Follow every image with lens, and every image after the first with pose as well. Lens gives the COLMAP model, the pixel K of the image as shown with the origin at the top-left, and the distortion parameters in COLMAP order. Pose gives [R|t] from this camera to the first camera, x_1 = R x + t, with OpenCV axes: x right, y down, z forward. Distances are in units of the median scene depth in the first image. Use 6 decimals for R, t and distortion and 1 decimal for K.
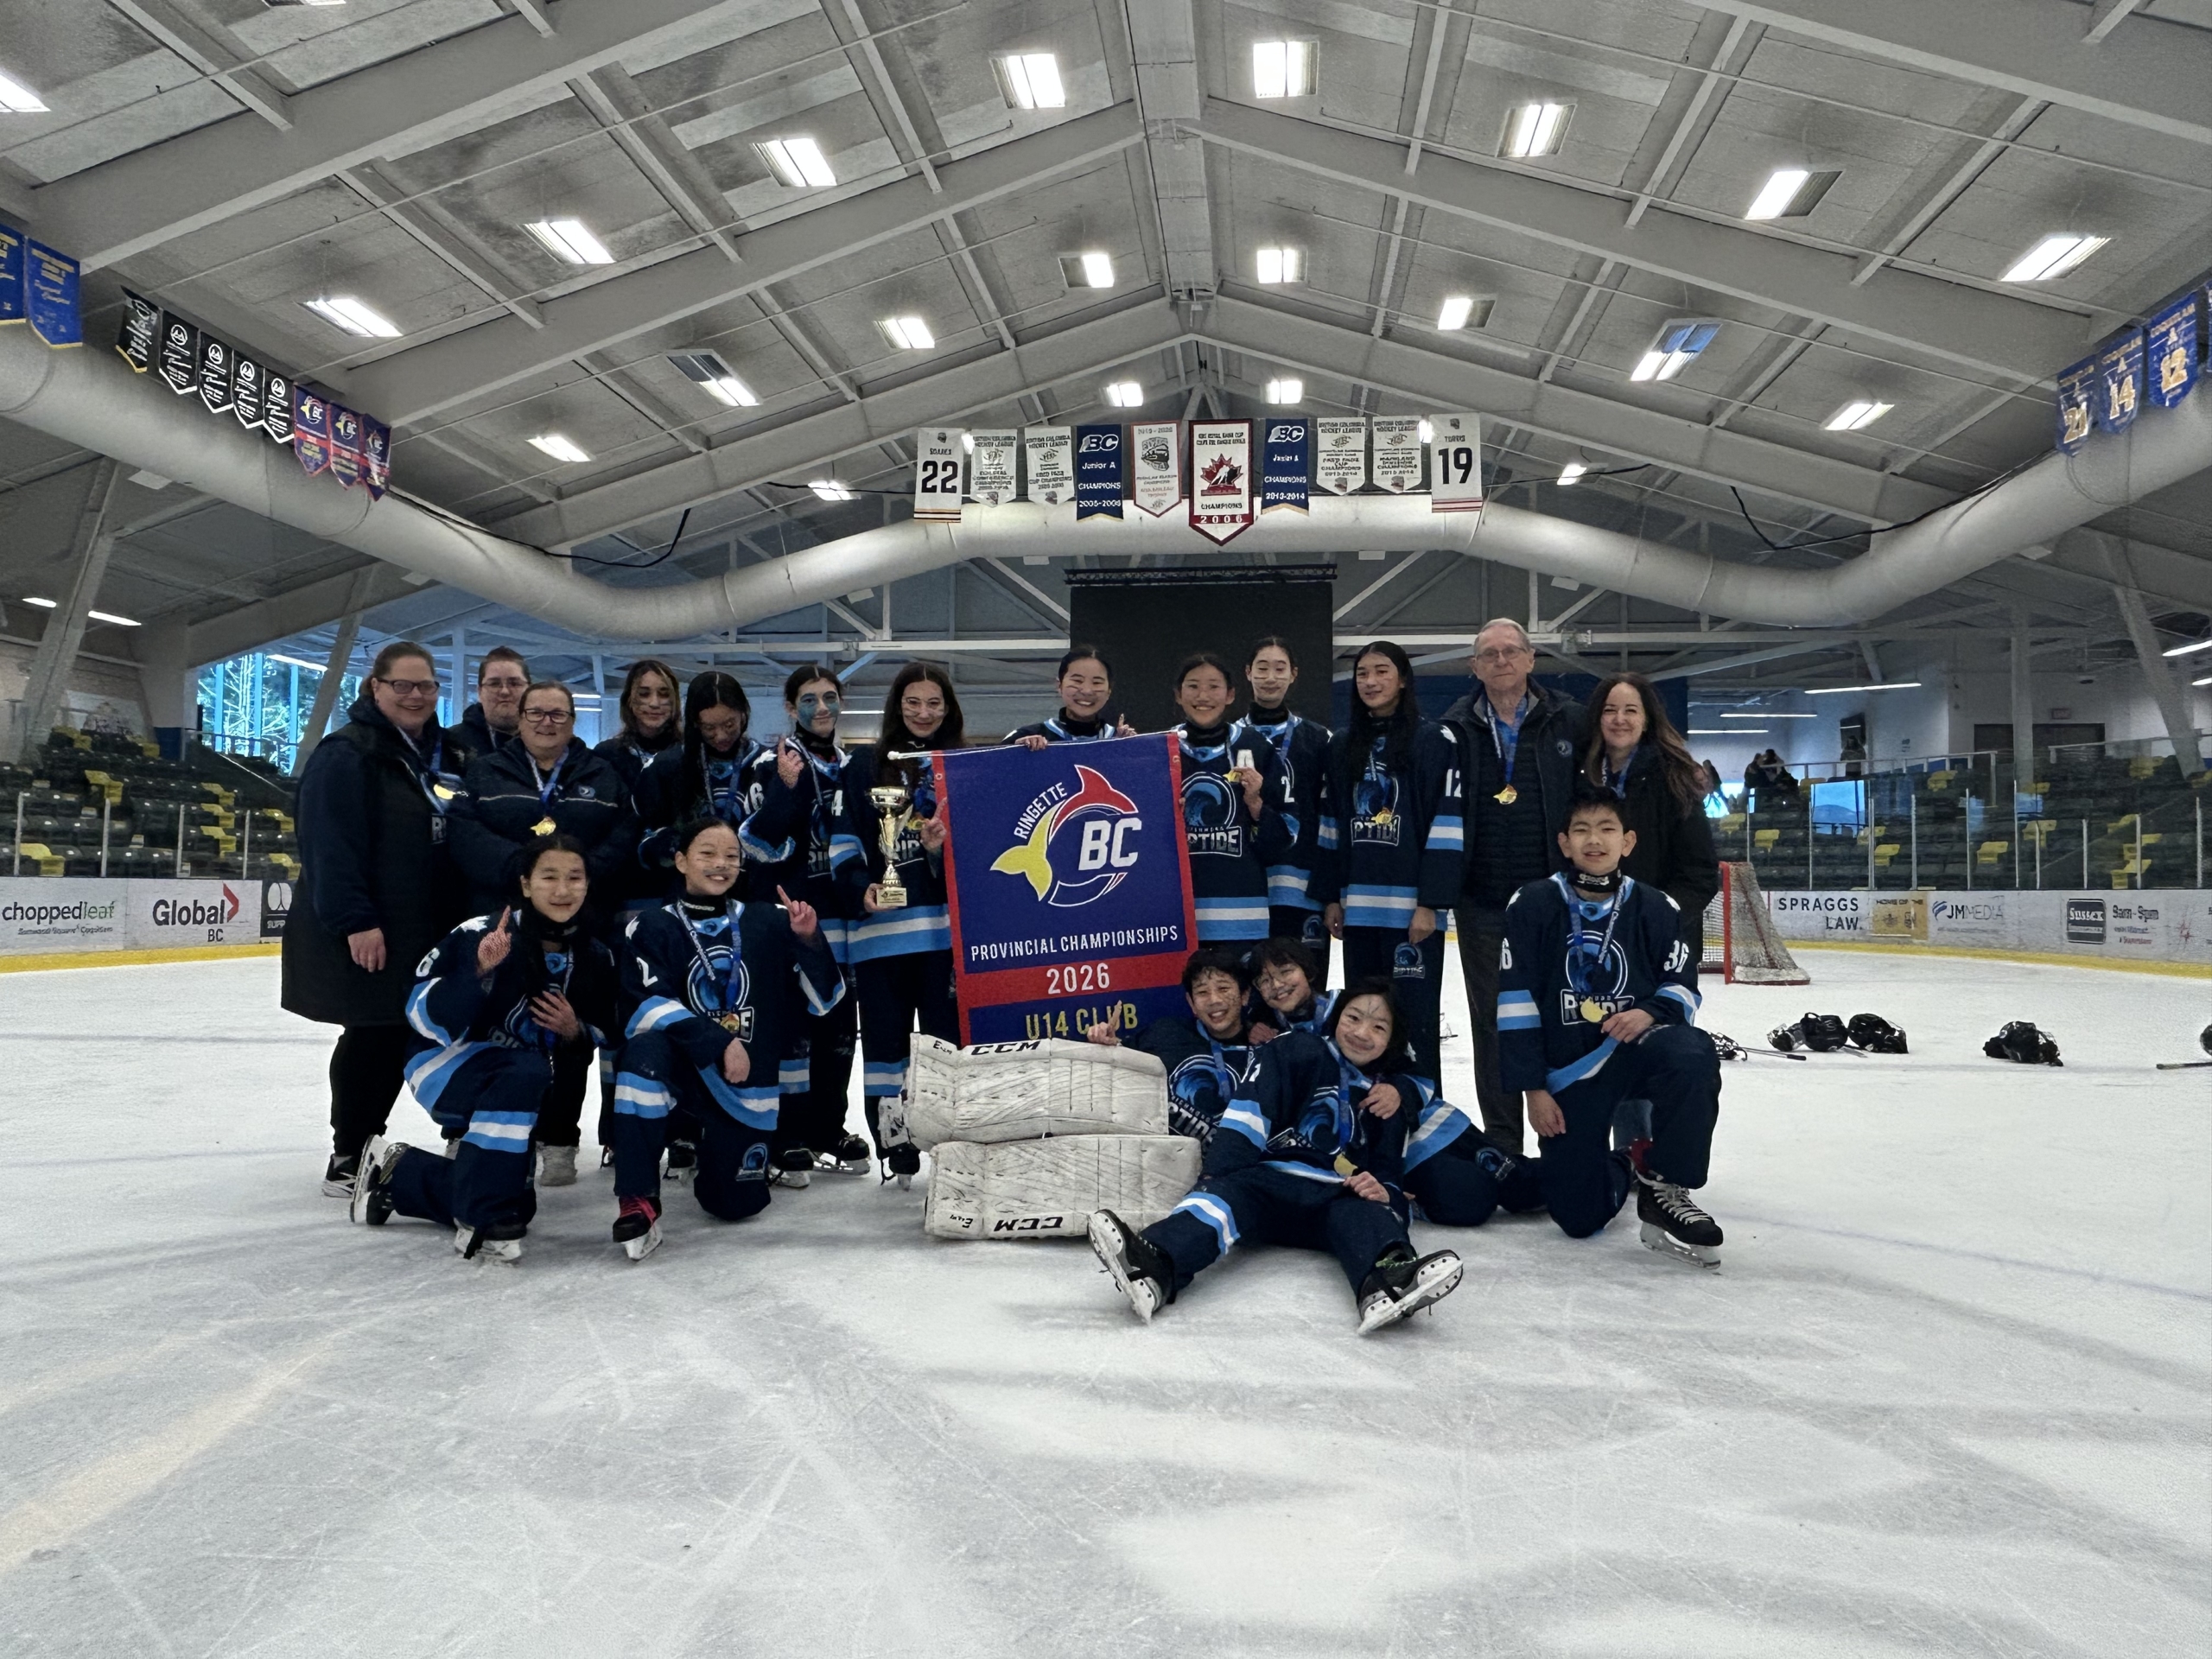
lens RADIAL K [[1493.6, 0, 1117.6], [0, 1493.6, 834.0], [0, 0, 1]] dist [-0.012834, -0.002622]
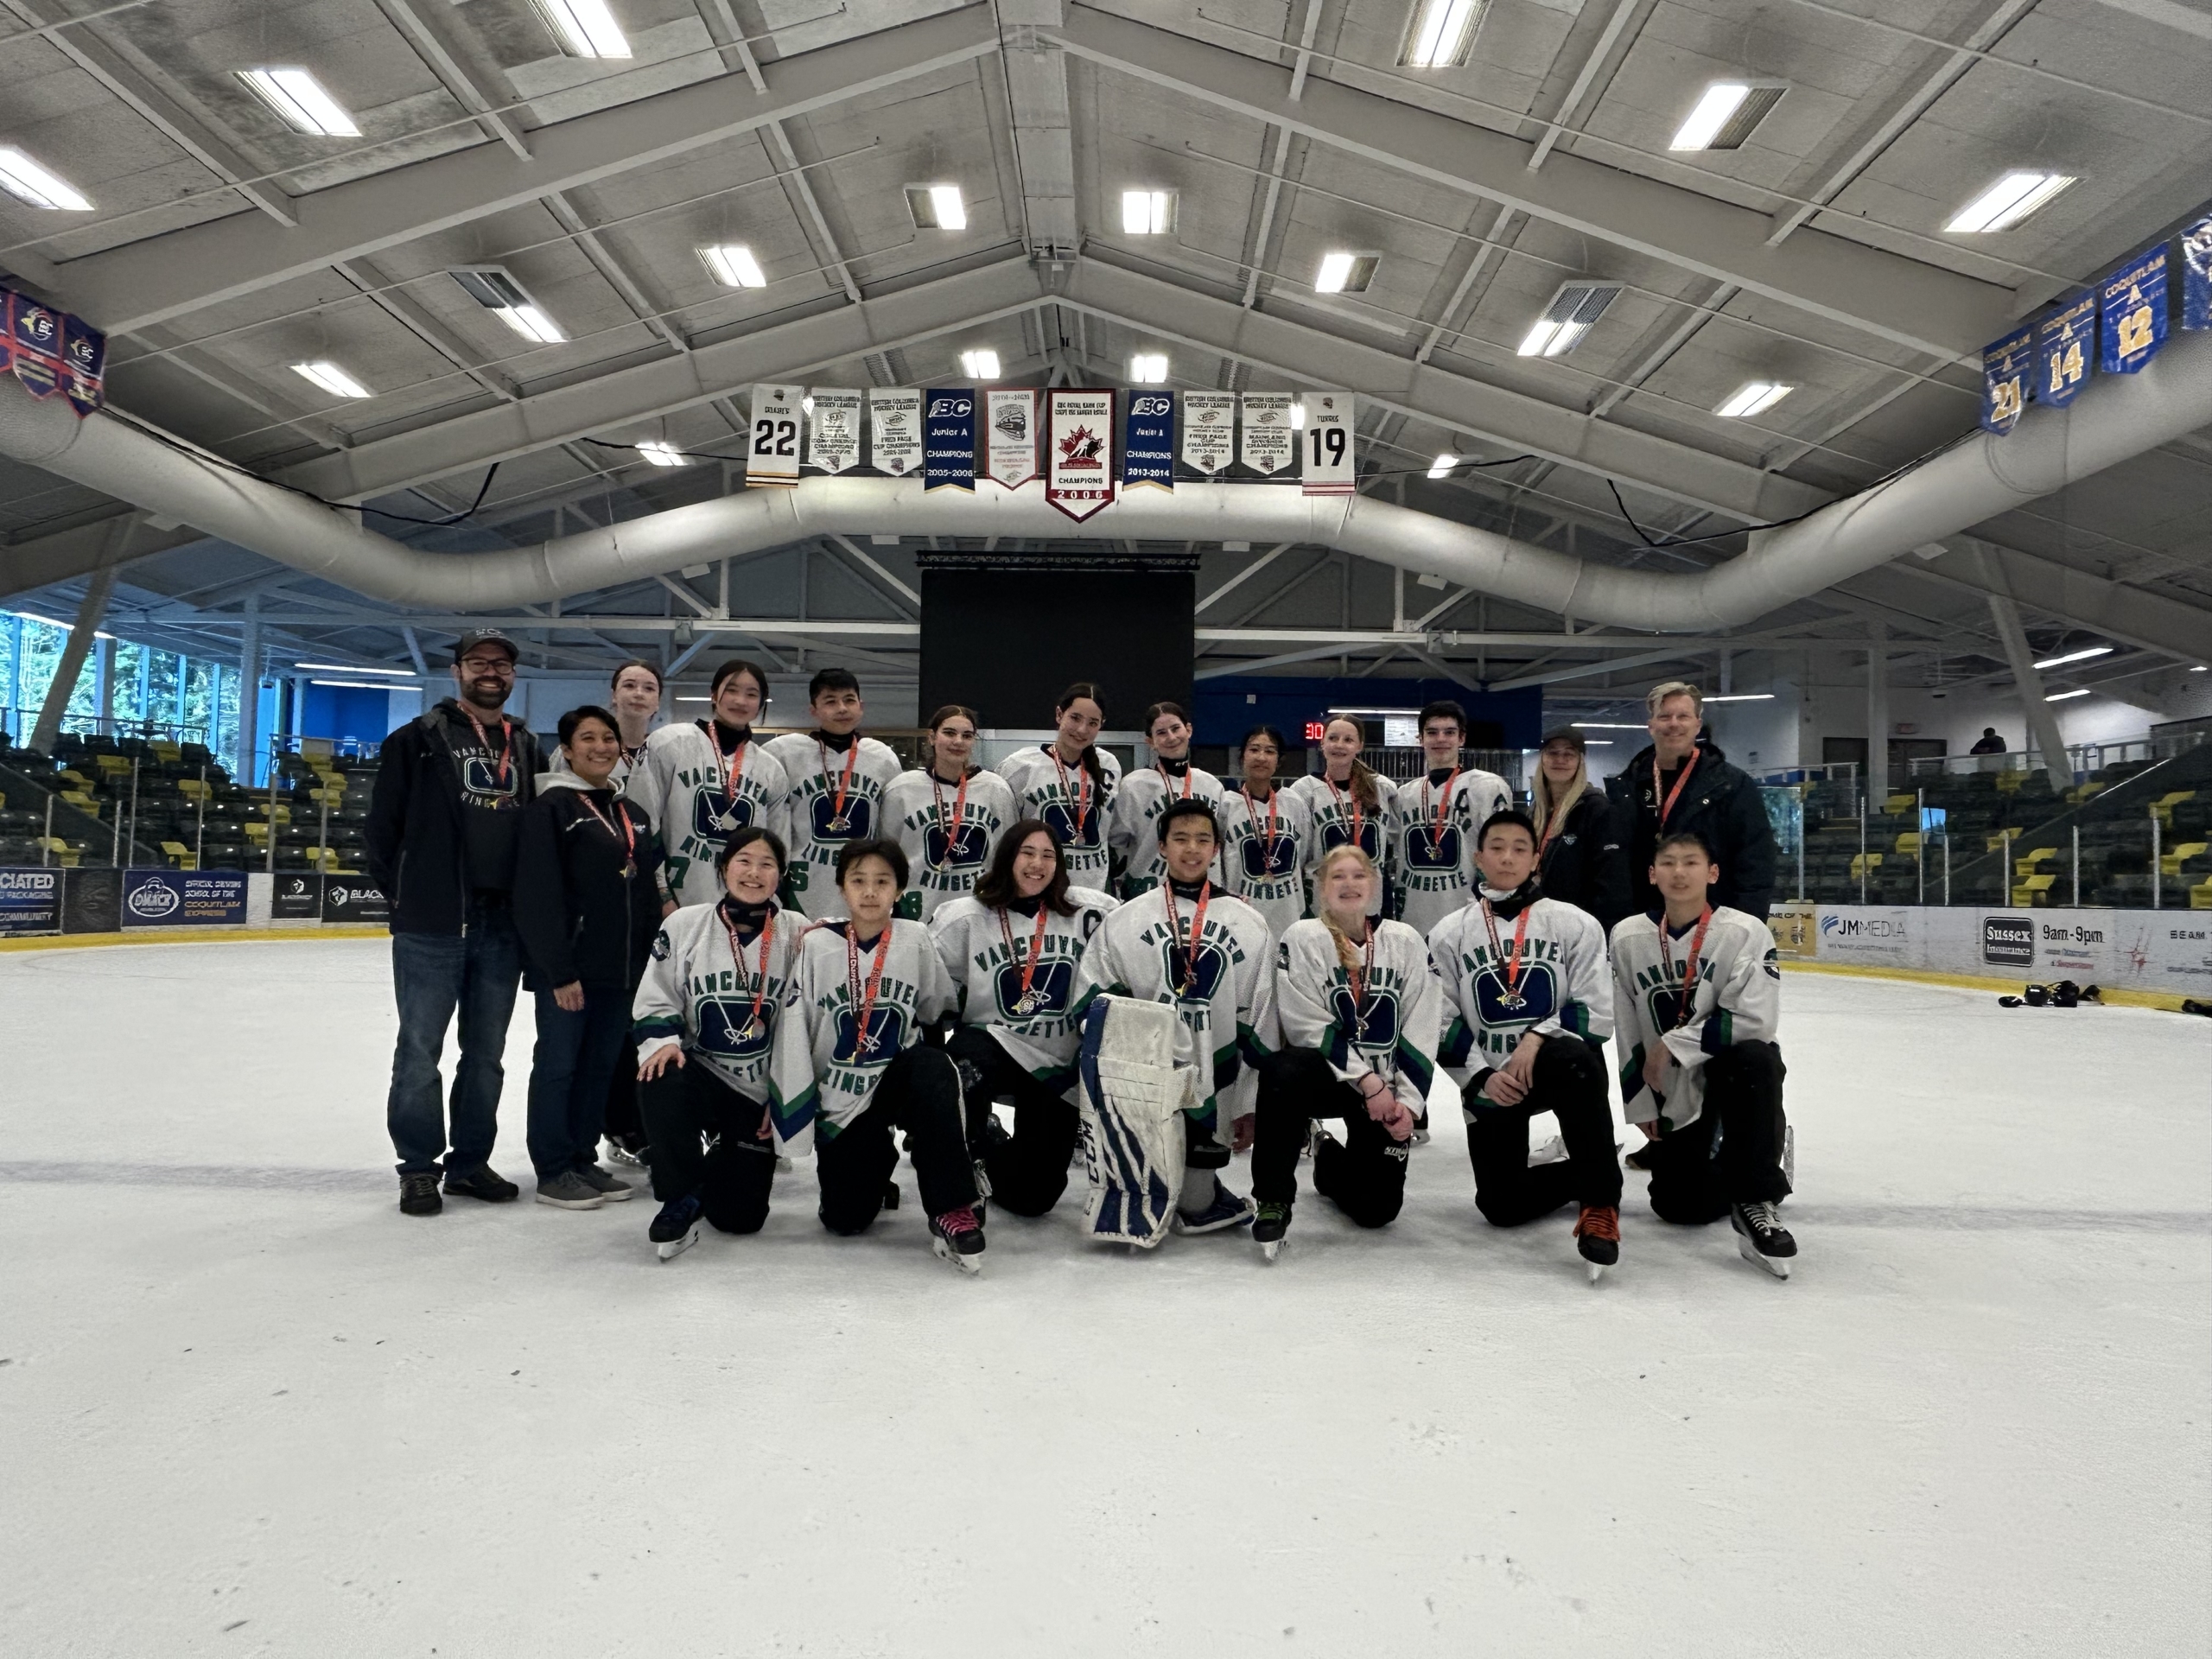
lens RADIAL K [[1427.4, 0, 1106.6], [0, 1427.4, 819.4], [0, 0, 1]] dist [-0.009614, -0.002090]
pose [[0.995964, 0.019178, 0.087681, 0.013558], [-0.018241, 0.999768, -0.011467, 0.002596], [-0.087881, 0.009822, 0.996083, 0.128307]]
